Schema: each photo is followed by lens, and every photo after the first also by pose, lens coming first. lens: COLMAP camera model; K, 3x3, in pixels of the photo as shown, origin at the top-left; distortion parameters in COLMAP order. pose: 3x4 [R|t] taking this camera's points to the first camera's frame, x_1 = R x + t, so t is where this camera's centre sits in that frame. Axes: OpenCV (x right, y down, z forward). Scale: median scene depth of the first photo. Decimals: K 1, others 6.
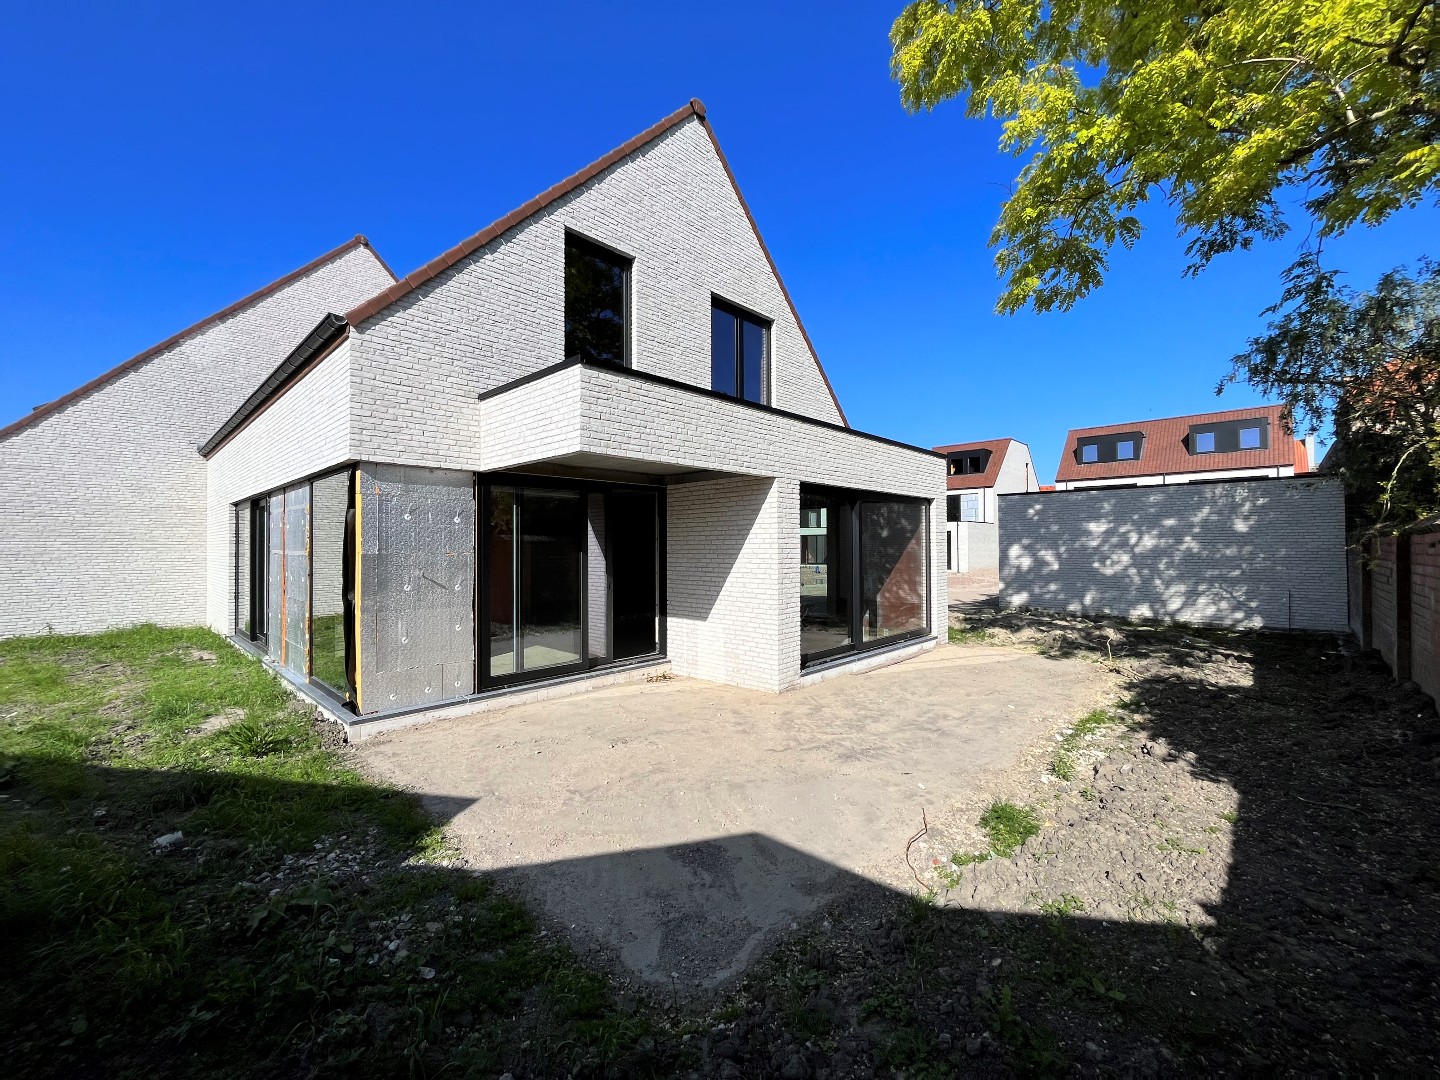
lens RADIAL K [[586.8, 0, 720.0], [0, 586.8, 540.0], [0, 0, 1]] dist [-0.000075, -0.000243]
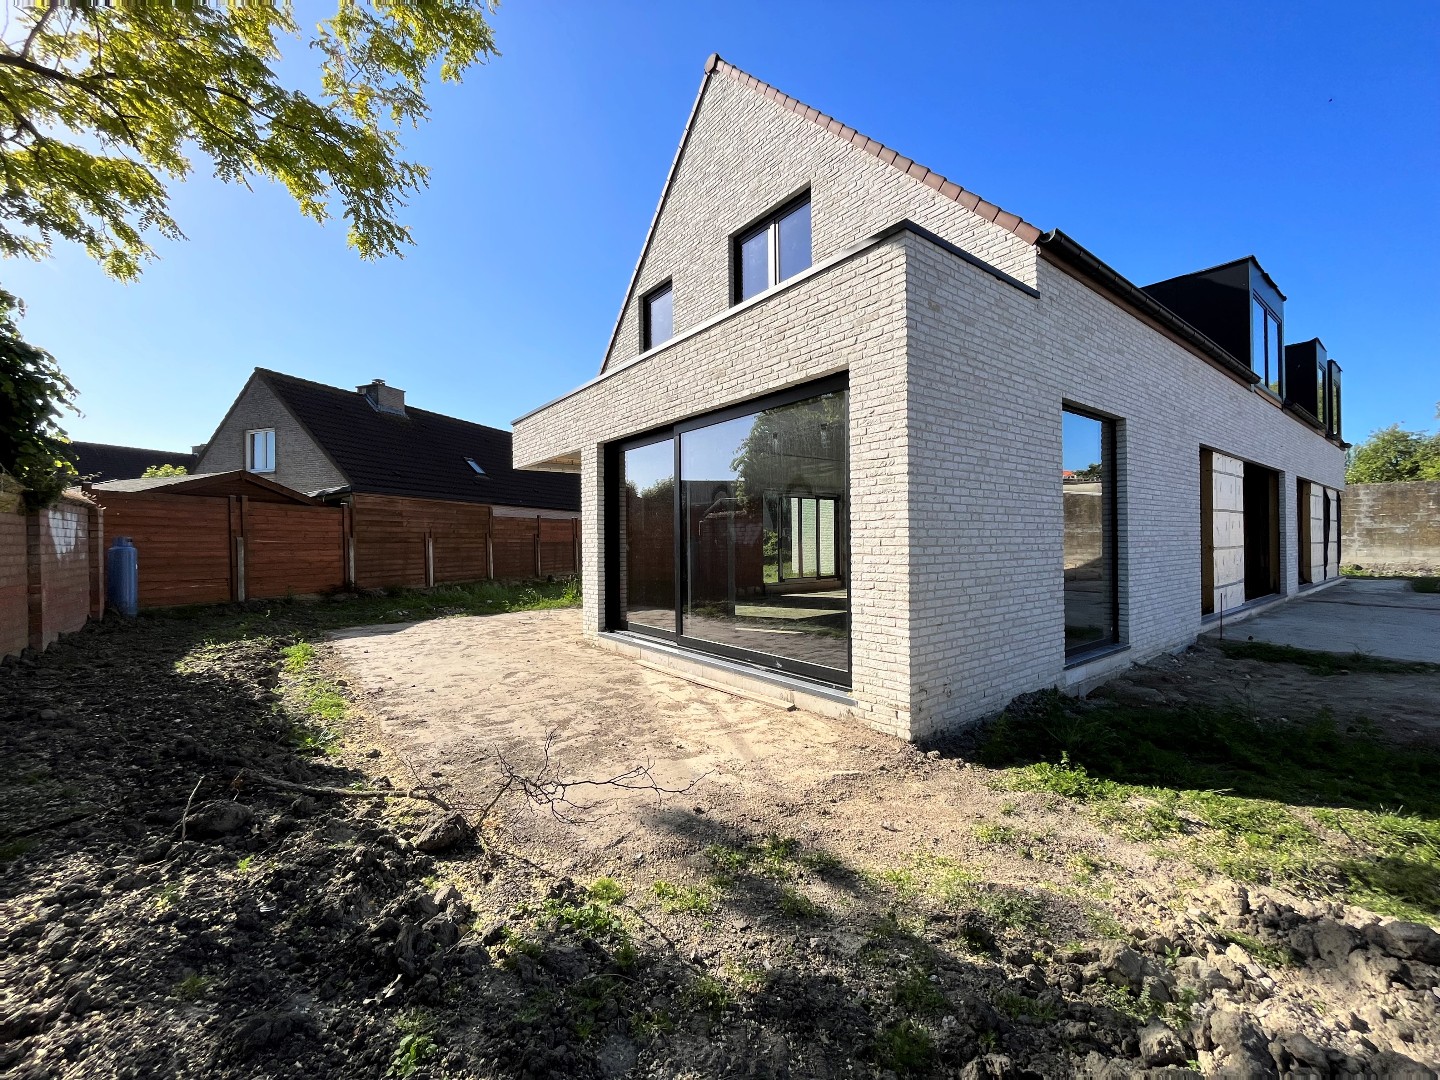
lens RADIAL K [[579.3, 0, 714.3], [0, 579.3, 538.3], [0, 0, 1]] dist [-0.000959, -0.001027]
pose [[-0.163705, 0.006023, -0.986491, 0.995905], [0.020874, 0.999779, 0.002640, 0.059720], [0.986289, -0.020160, -0.163794, 1.236877]]
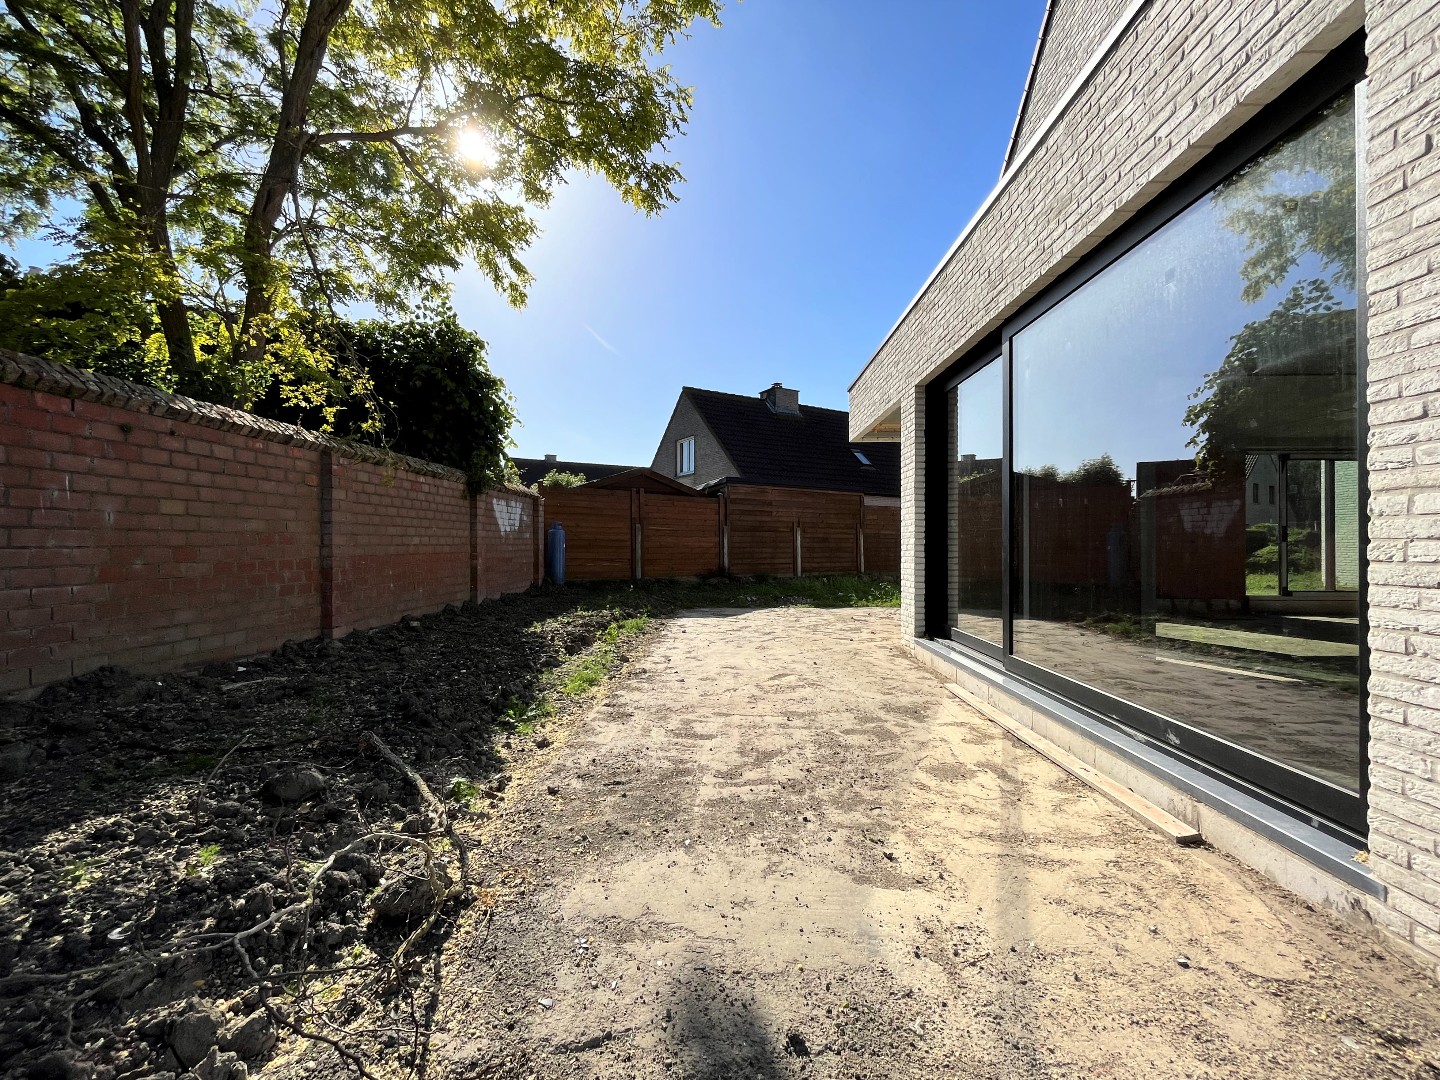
lens RADIAL K [[594.8, 0, 716.8], [0, 594.8, 538.8], [0, 0, 1]] dist [0.000408, -0.002061]
pose [[-0.747723, 0.003674, -0.664001, 0.768475], [0.011803, 0.999900, -0.007758, 0.091655], [0.663906, -0.013638, -0.747692, 1.275038]]
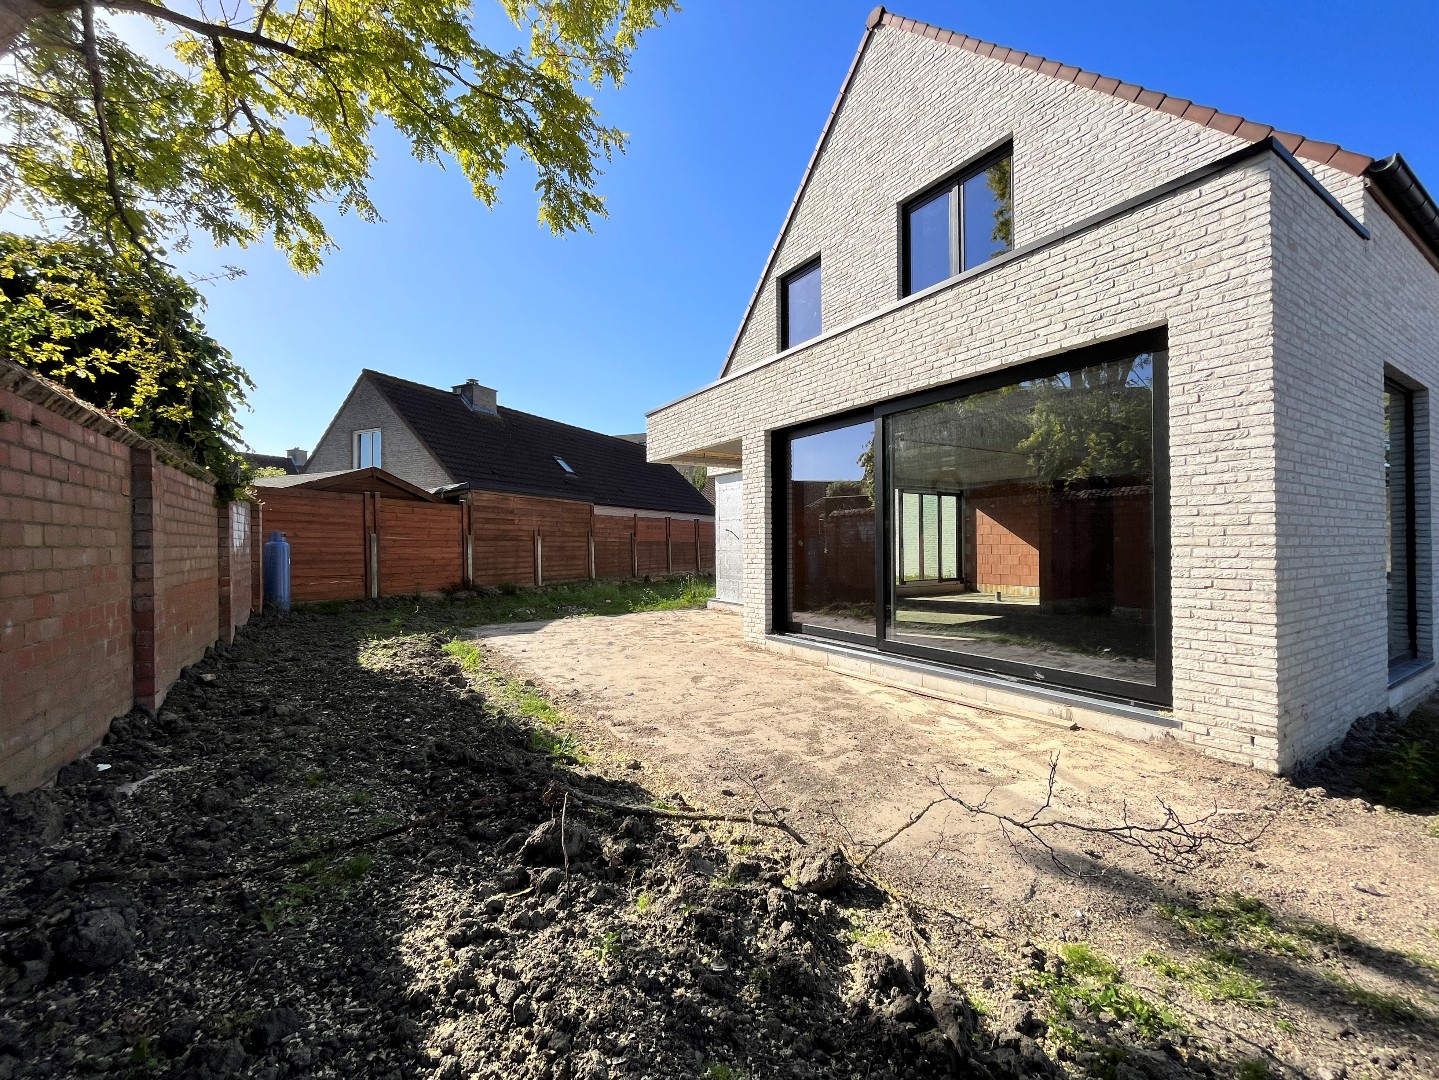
lens RADIAL K [[594.4, 0, 716.3], [0, 594.4, 538.8], [0, 0, 1]] dist [0.000408, -0.002061]
pose [[-0.256486, 0.002733, -0.966544, 0.982805], [0.018187, 0.999833, -0.001999, 0.066860], [0.966377, -0.018091, -0.256492, 1.060762]]
